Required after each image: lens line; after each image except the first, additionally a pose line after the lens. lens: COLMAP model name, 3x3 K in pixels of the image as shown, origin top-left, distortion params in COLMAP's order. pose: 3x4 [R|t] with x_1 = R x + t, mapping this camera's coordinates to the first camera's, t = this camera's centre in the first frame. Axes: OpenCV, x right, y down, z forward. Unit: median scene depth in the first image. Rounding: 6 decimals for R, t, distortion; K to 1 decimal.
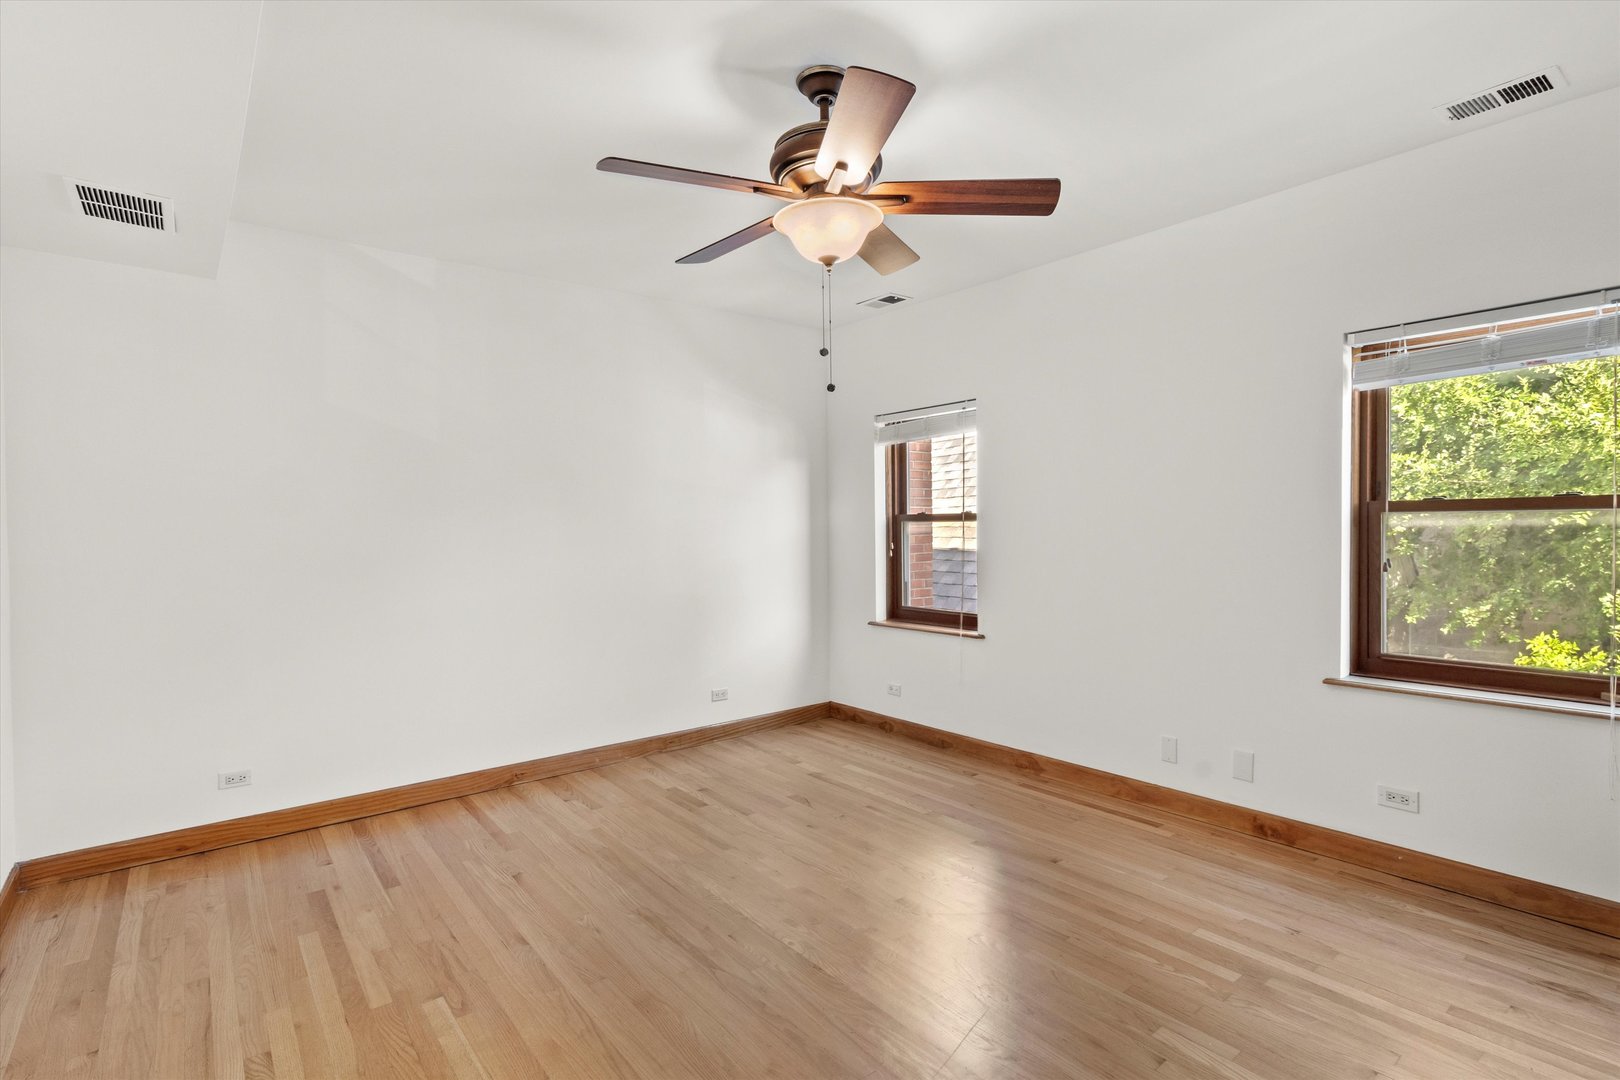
lens RADIAL K [[791.7, 0, 814.1], [0, 791.7, 539.6], [0, 0, 1]] dist [0.001343, 0.000314]
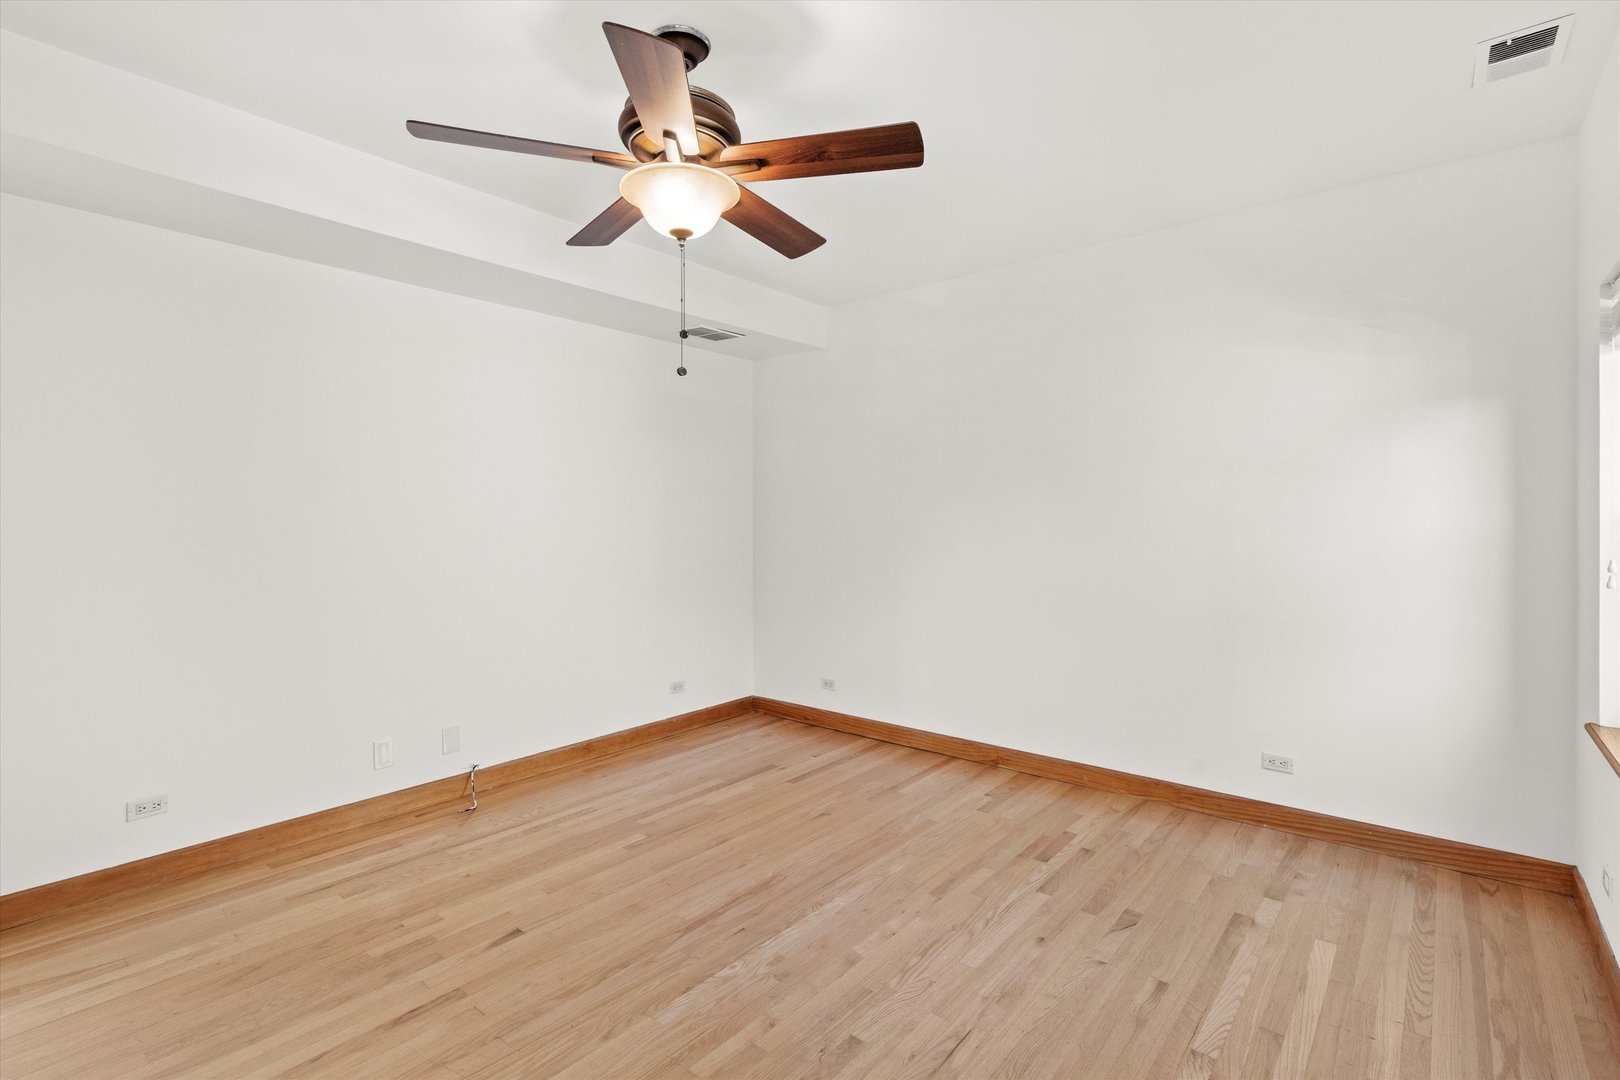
lens RADIAL K [[763.7, 0, 814.7], [0, 763.7, 532.9], [0, 0, 1]] dist [0.001624, -0.000169]
pose [[0.198221, 0.037240, -0.979450, 0.578871], [-0.021854, 0.999197, 0.033568, -0.022298], [0.979914, 0.014751, 0.198876, 0.617928]]
